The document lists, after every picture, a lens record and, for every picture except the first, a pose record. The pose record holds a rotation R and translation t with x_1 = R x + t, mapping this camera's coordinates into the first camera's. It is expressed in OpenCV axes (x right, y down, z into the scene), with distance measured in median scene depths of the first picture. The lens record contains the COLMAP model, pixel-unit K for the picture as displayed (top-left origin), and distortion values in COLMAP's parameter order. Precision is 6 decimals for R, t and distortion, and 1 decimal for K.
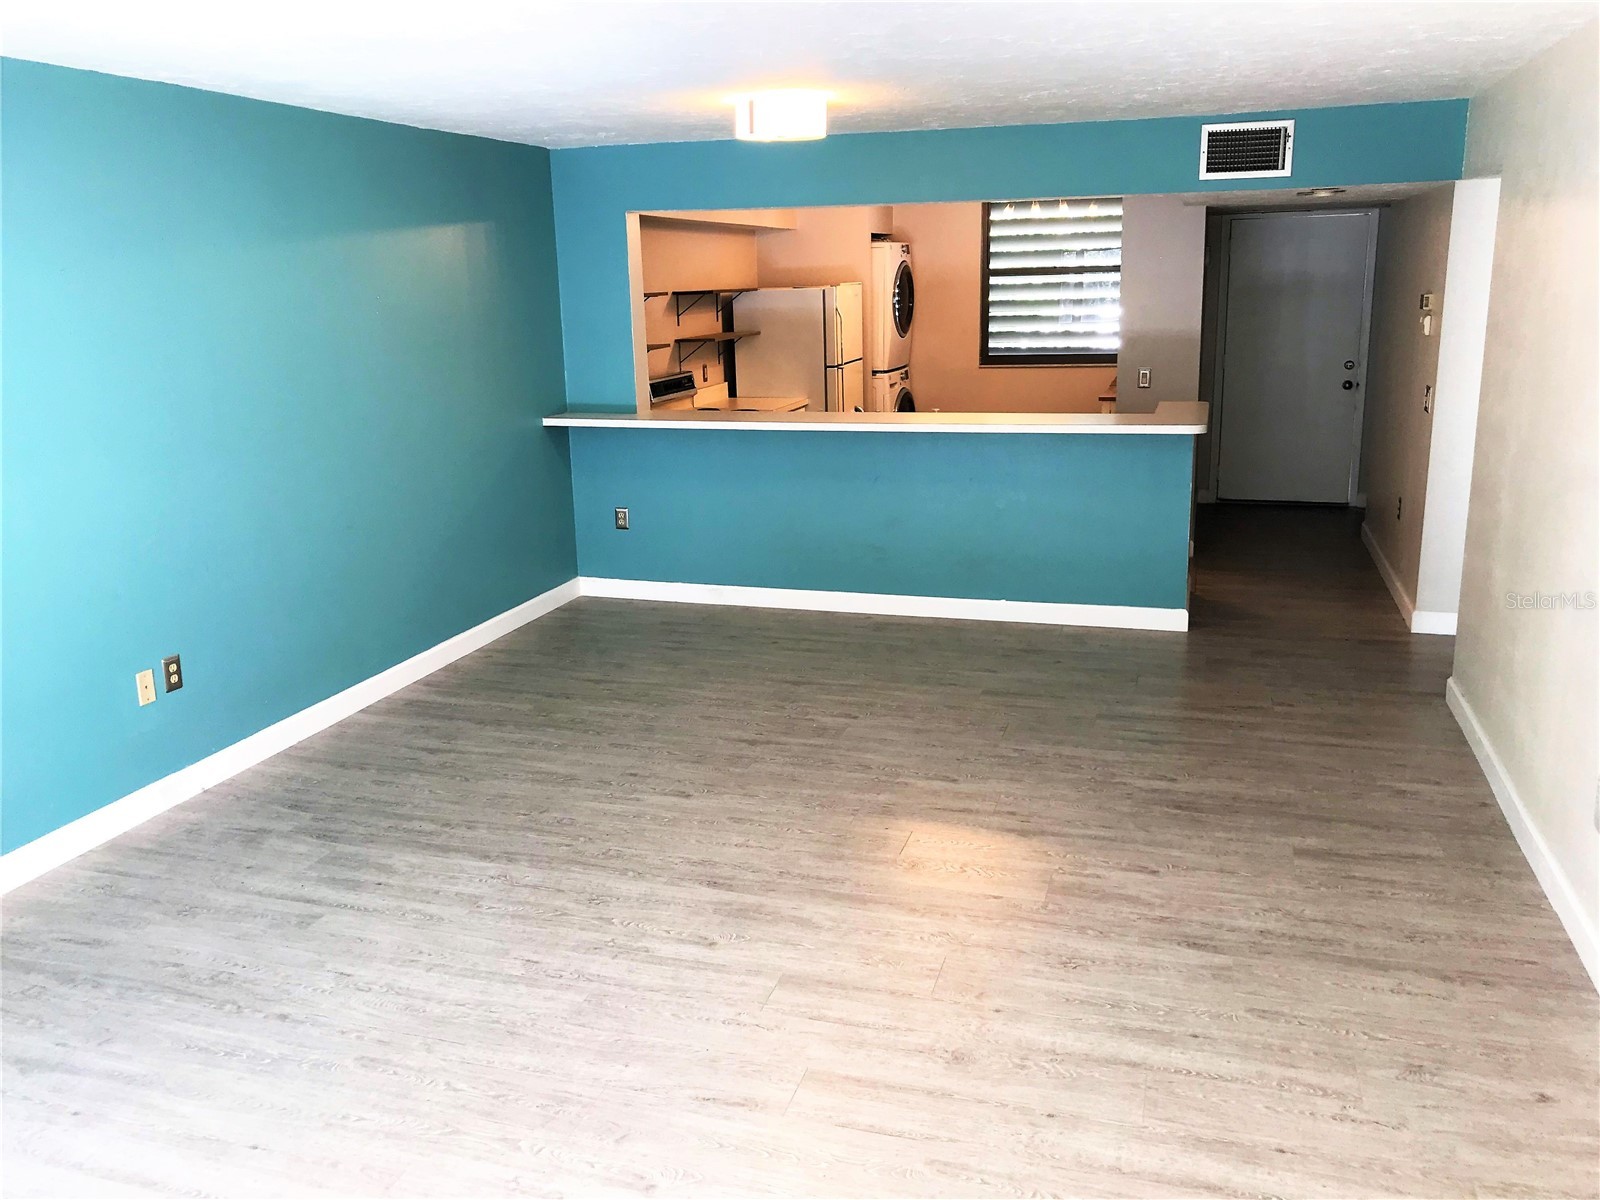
lens RADIAL K [[1320.2, 0, 800.0], [0, 1320.2, 600.0], [0, 0, 1]] dist [0.063832, -0.090214]
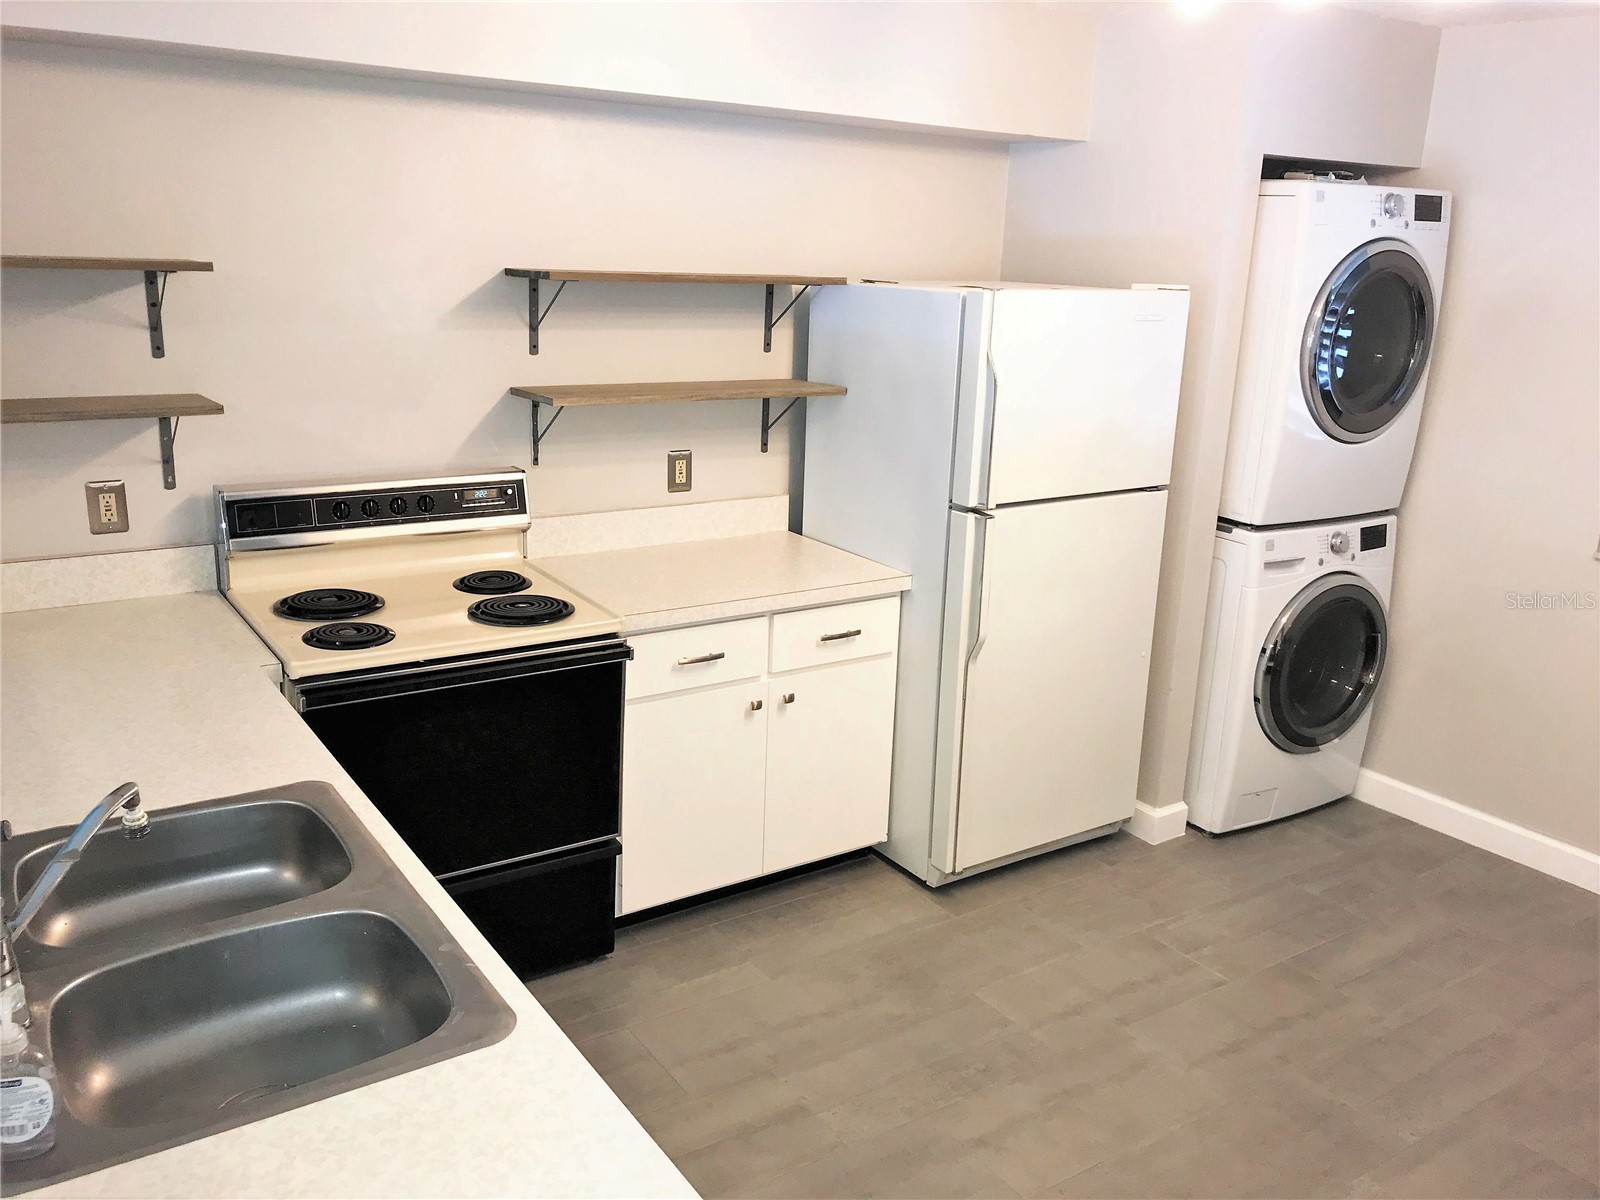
lens RADIAL K [[1320.2, 0, 800.0], [0, 1320.2, 600.0], [0, 0, 1]] dist [0.063832, -0.090214]
pose [[0.782257, 0.218228, -0.583482, 0.201671], [-0.209327, 0.974253, 0.083743, -0.167826], [0.586734, 0.056630, 0.807797, 0.660806]]
